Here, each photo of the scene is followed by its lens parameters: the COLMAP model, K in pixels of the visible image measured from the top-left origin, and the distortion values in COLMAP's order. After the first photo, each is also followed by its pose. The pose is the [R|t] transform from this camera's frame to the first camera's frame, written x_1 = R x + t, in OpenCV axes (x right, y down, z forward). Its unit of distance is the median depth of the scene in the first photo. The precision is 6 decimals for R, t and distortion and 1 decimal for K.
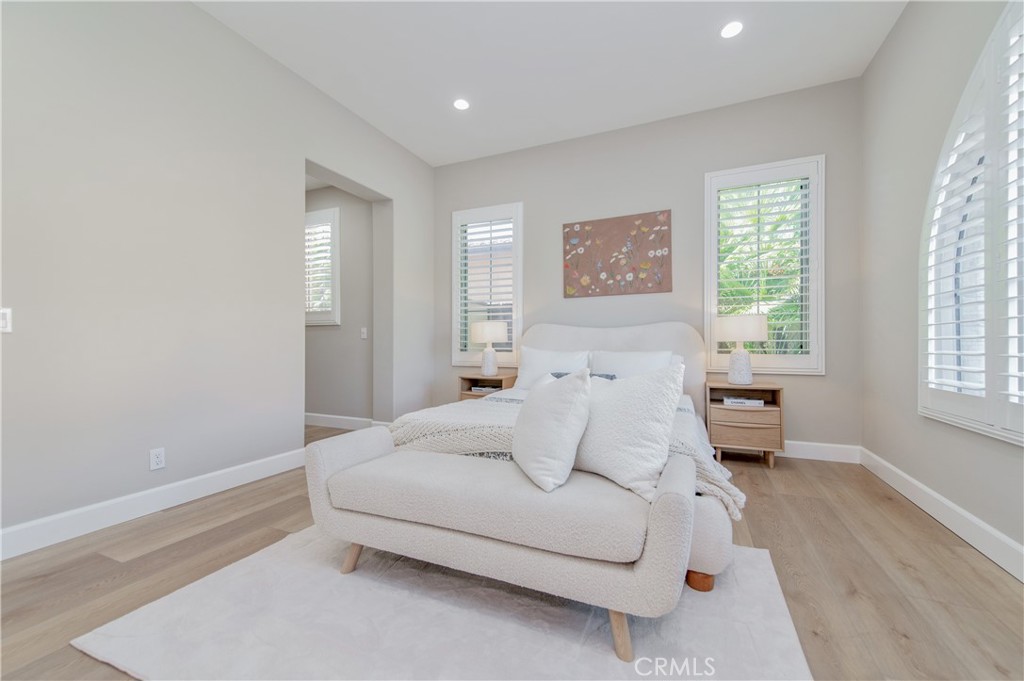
lens RADIAL K [[403.9, 0, 512.0], [0, 403.9, 340.5], [0, 0, 1]] dist [0.017784, -0.004609]
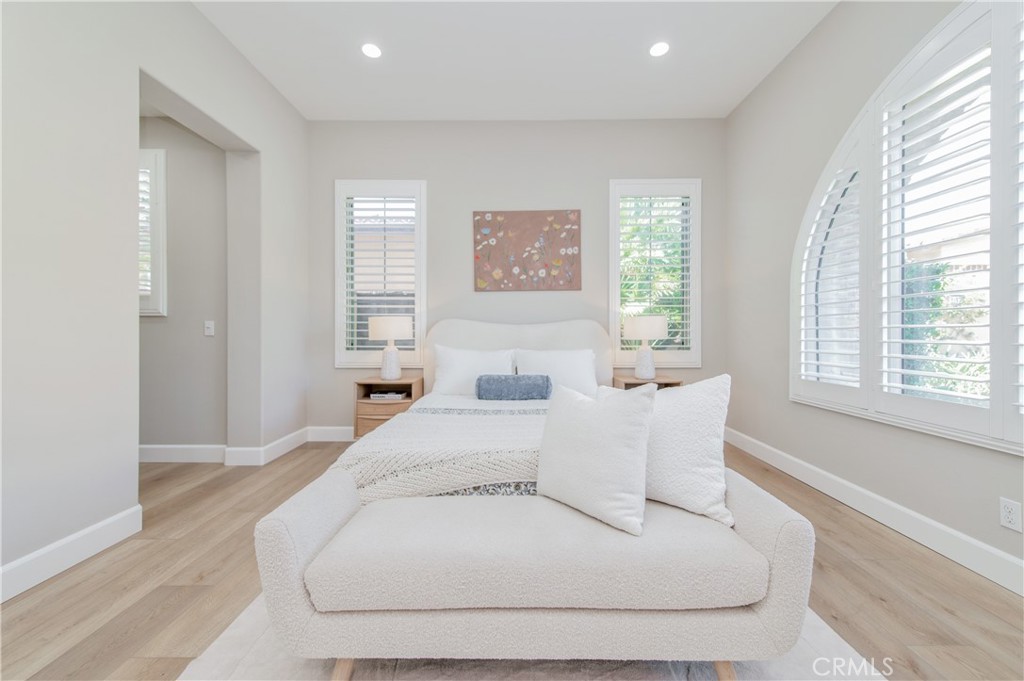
lens RADIAL K [[409.5, 0, 508.8], [0, 409.5, 330.7], [0, 0, 1]] dist [0.016741, -0.005685]
pose [[0.920288, 0.002765, 0.391231, -0.171916], [-0.003616, 0.999992, 0.001439, -0.017862], [-0.391224, -0.002739, 0.920291, 0.111871]]
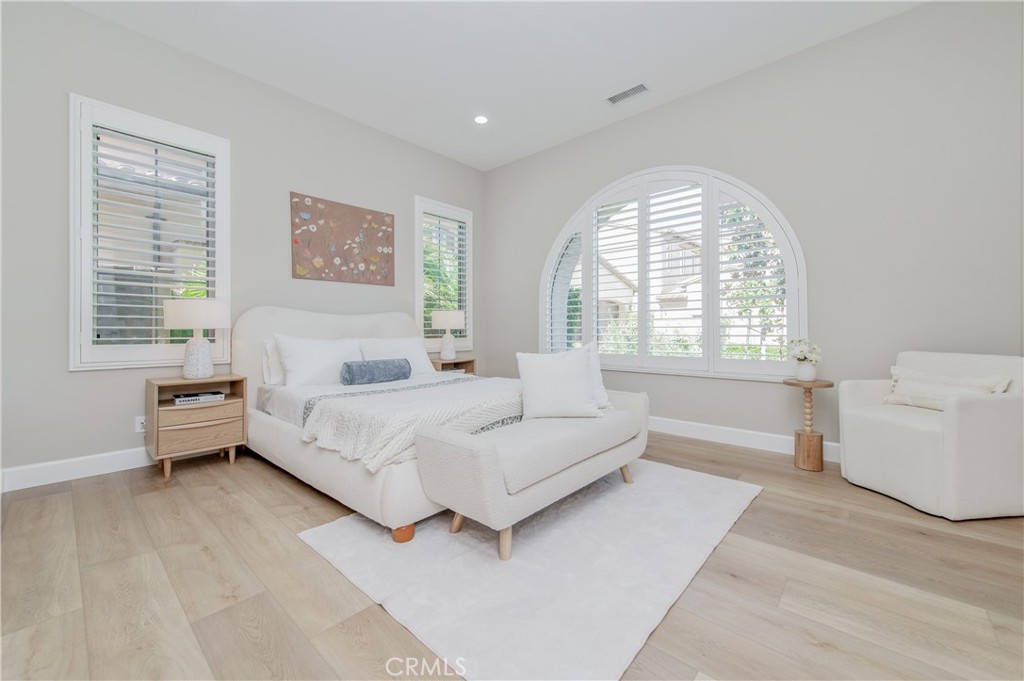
lens RADIAL K [[404.7, 0, 540.1], [0, 404.7, 326.5], [0, 0, 1]] dist [0.000234, -0.000009]
pose [[0.278674, 0.011110, 0.960322, -0.571087], [-0.003036, 0.999938, -0.010687, 0.005699], [-0.960381, 0.000063, 0.278690, 0.266902]]
